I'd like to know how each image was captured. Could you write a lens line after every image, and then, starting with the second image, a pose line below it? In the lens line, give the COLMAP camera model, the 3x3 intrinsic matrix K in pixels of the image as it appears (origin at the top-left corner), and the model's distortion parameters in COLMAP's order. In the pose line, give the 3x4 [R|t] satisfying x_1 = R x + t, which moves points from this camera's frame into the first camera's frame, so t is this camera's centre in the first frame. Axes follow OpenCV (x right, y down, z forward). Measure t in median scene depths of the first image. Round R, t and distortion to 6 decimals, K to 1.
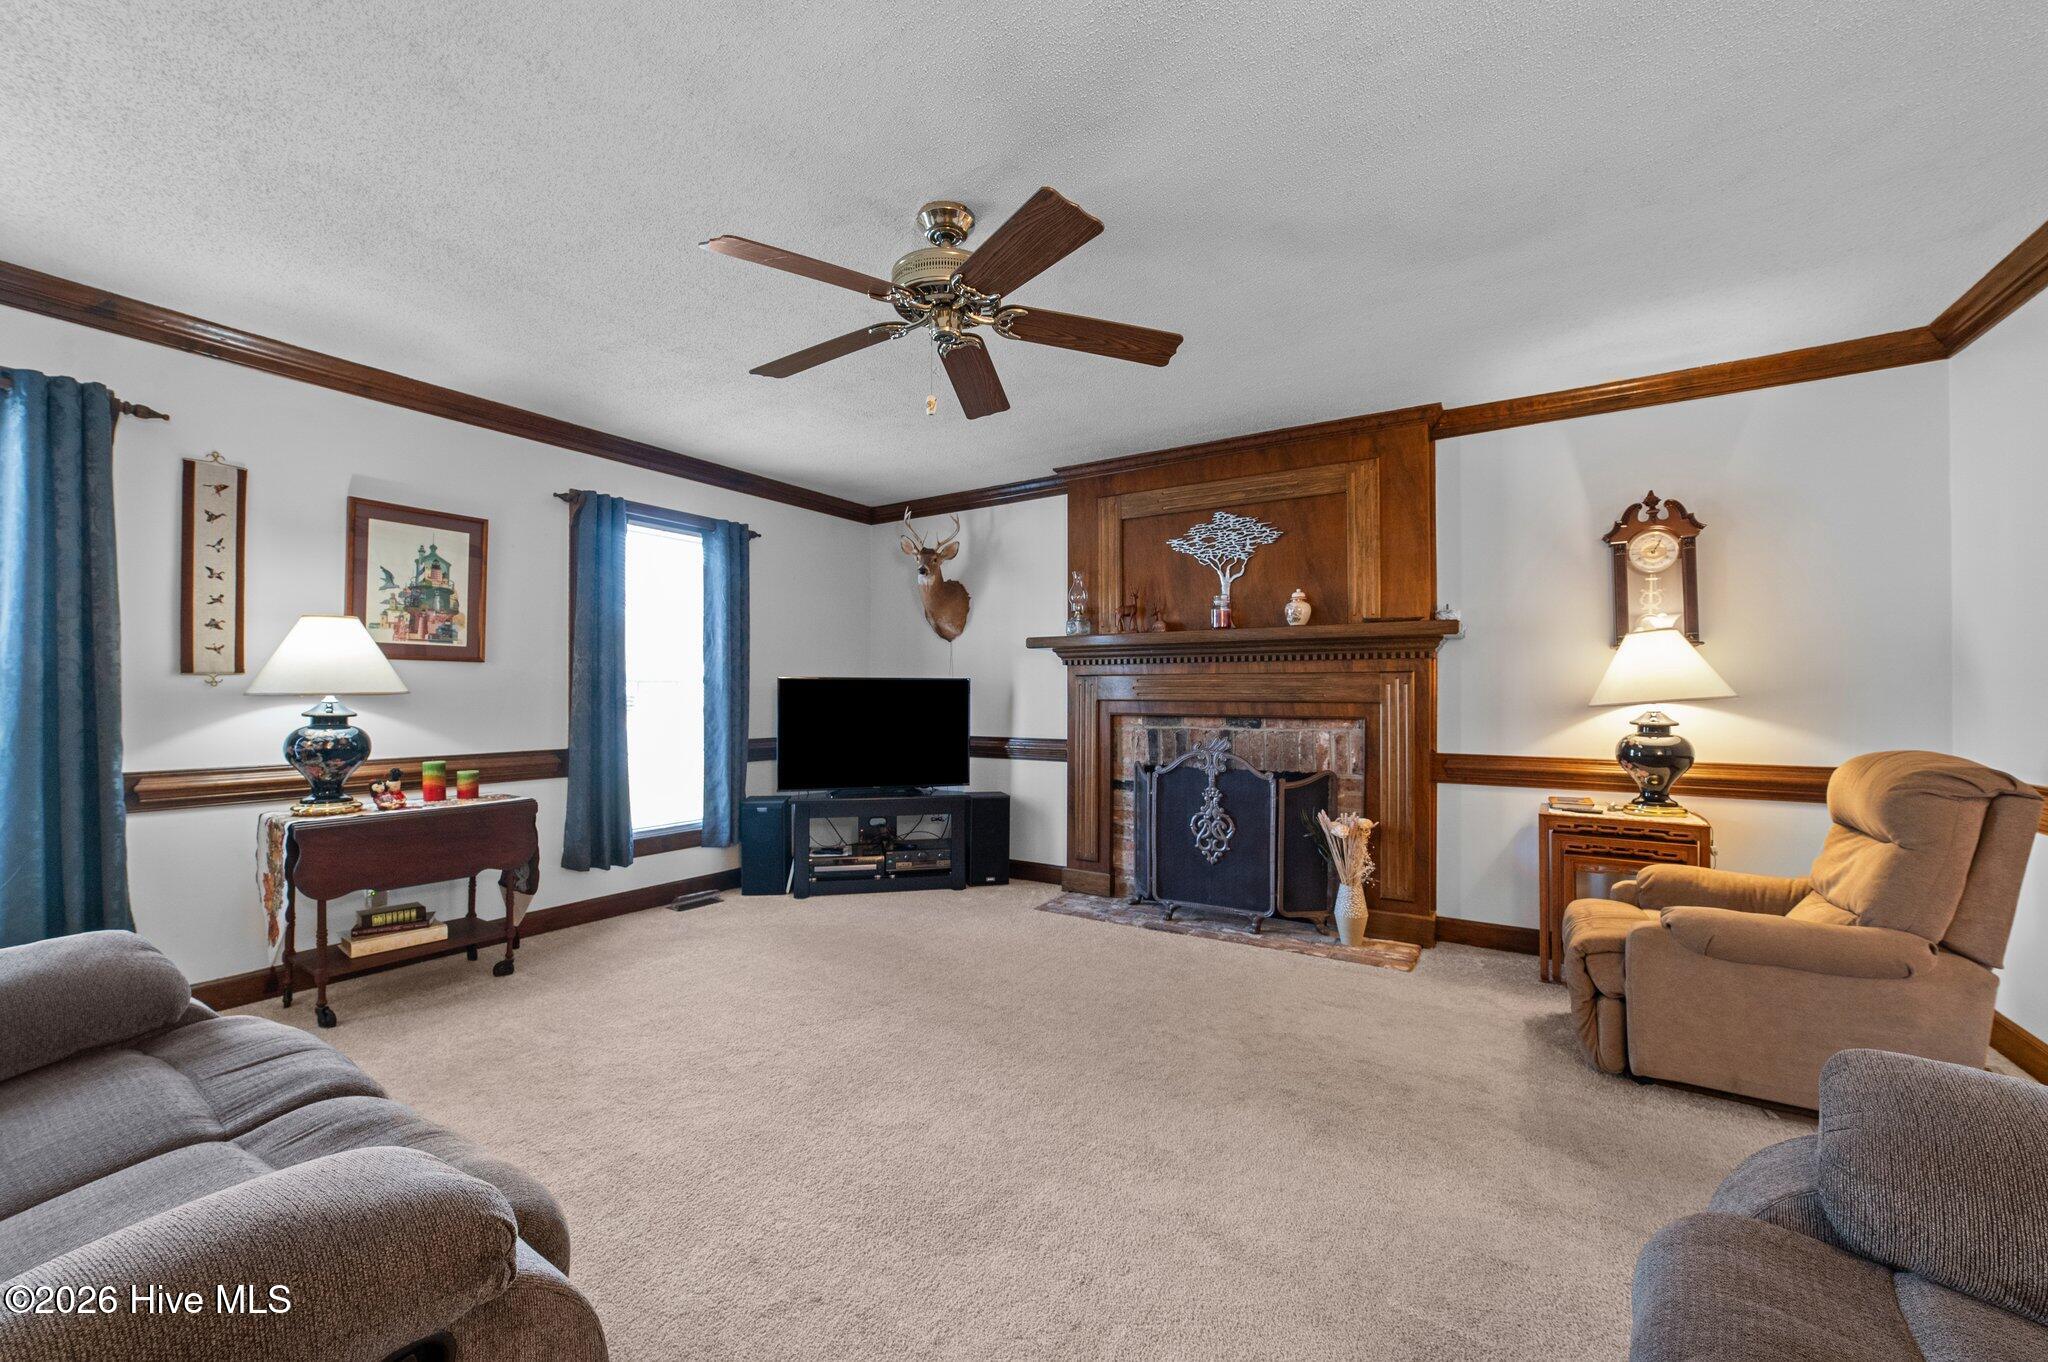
lens RADIAL K [[789.8, 0, 1011.1], [0, 789.8, 686.6], [0, 0, 1]] dist [-0.021115, 0.002696]
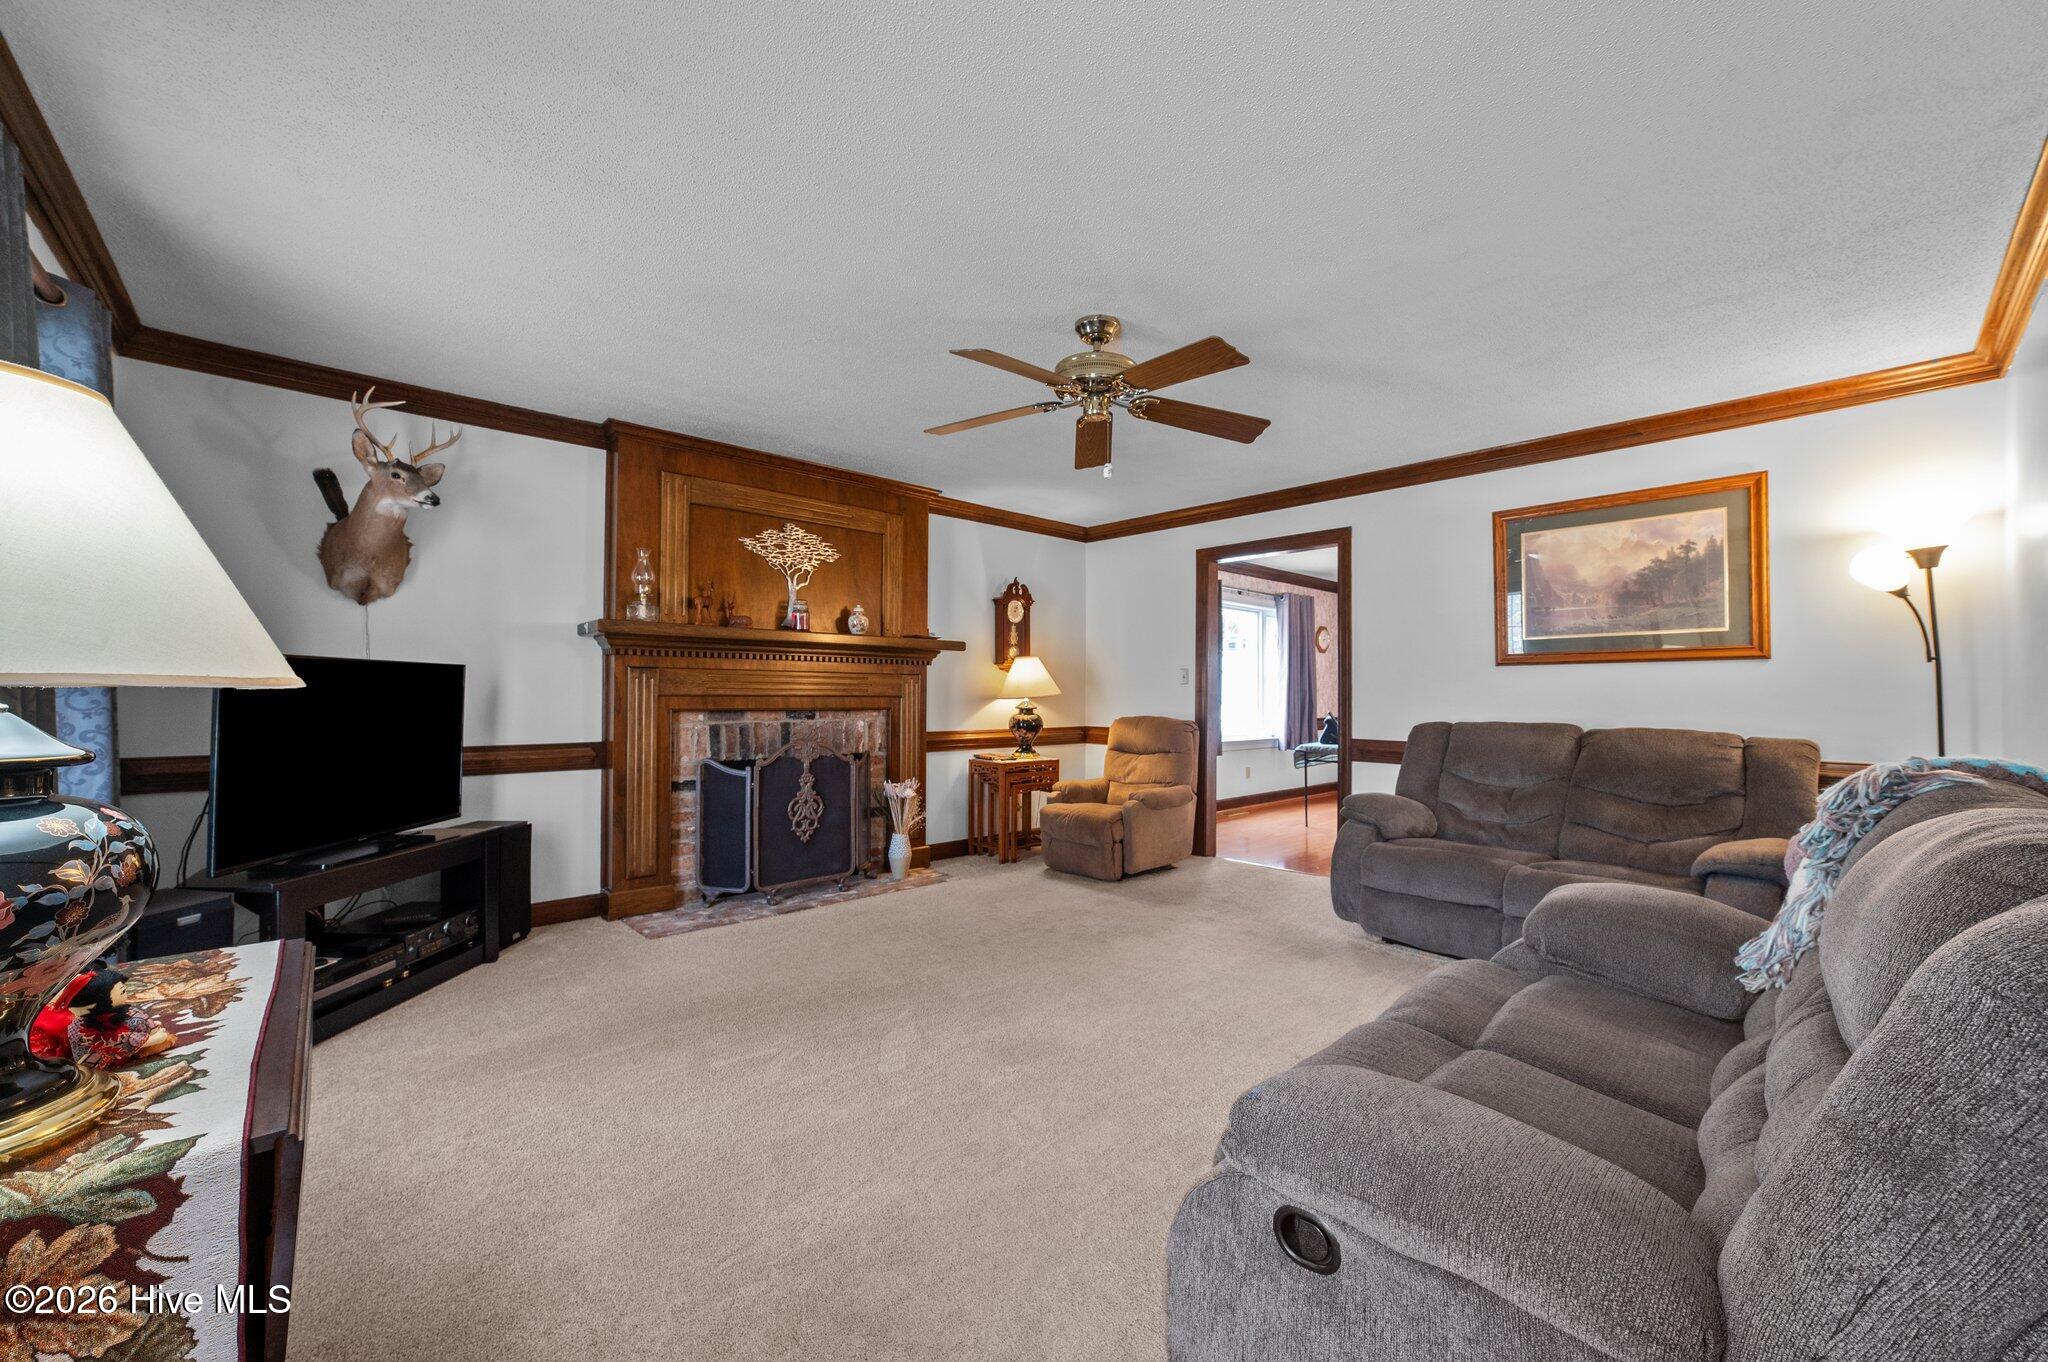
lens RADIAL K [[789.8, 0, 1013.2], [0, 789.8, 685.0], [0, 0, 1]] dist [-0.021115, 0.002696]
pose [[0.255033, 0.009647, 0.966884, -0.726746], [-0.016981, 0.999841, -0.005497, 0.003949], [-0.966783, -0.015017, 0.255156, 0.422931]]
